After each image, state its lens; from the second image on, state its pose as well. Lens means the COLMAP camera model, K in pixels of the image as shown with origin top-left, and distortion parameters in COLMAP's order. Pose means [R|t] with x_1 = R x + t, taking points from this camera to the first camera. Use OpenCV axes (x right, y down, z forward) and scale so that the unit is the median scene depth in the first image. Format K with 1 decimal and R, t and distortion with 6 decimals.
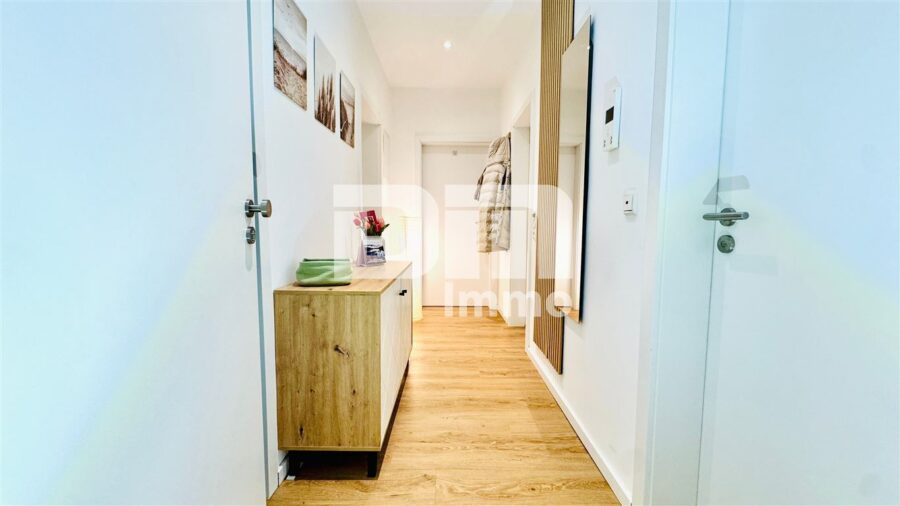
lens RADIAL K [[353.8, 0, 448.8], [0, 353.8, 253.9], [0, 0, 1]] dist [-0.000215, -0.000193]
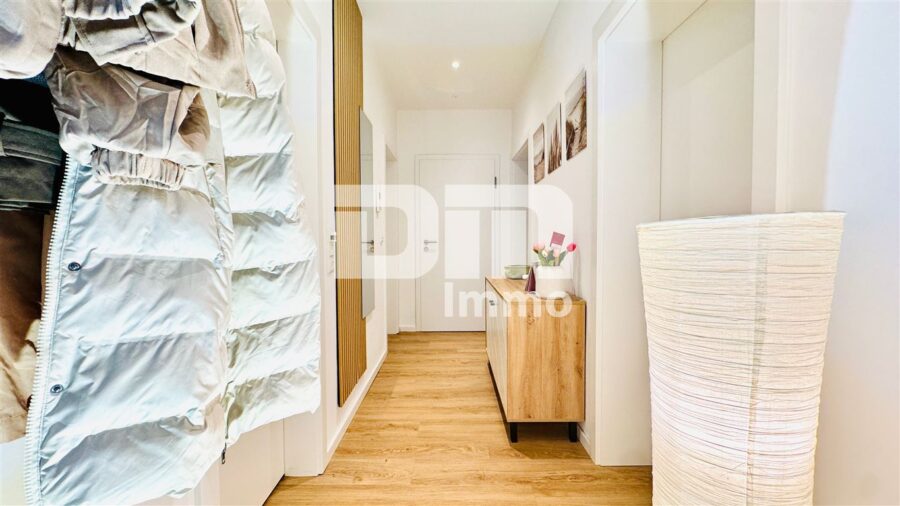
lens RADIAL K [[353.8, 0, 450.6], [0, 353.8, 251.0], [0, 0, 1]] dist [-0.000215, -0.000193]
pose [[-0.999980, 0.004905, 0.004090, 0.008002], [0.005312, 0.994340, 0.106113, -0.167315], [-0.003546, 0.106132, -0.994346, 1.826319]]
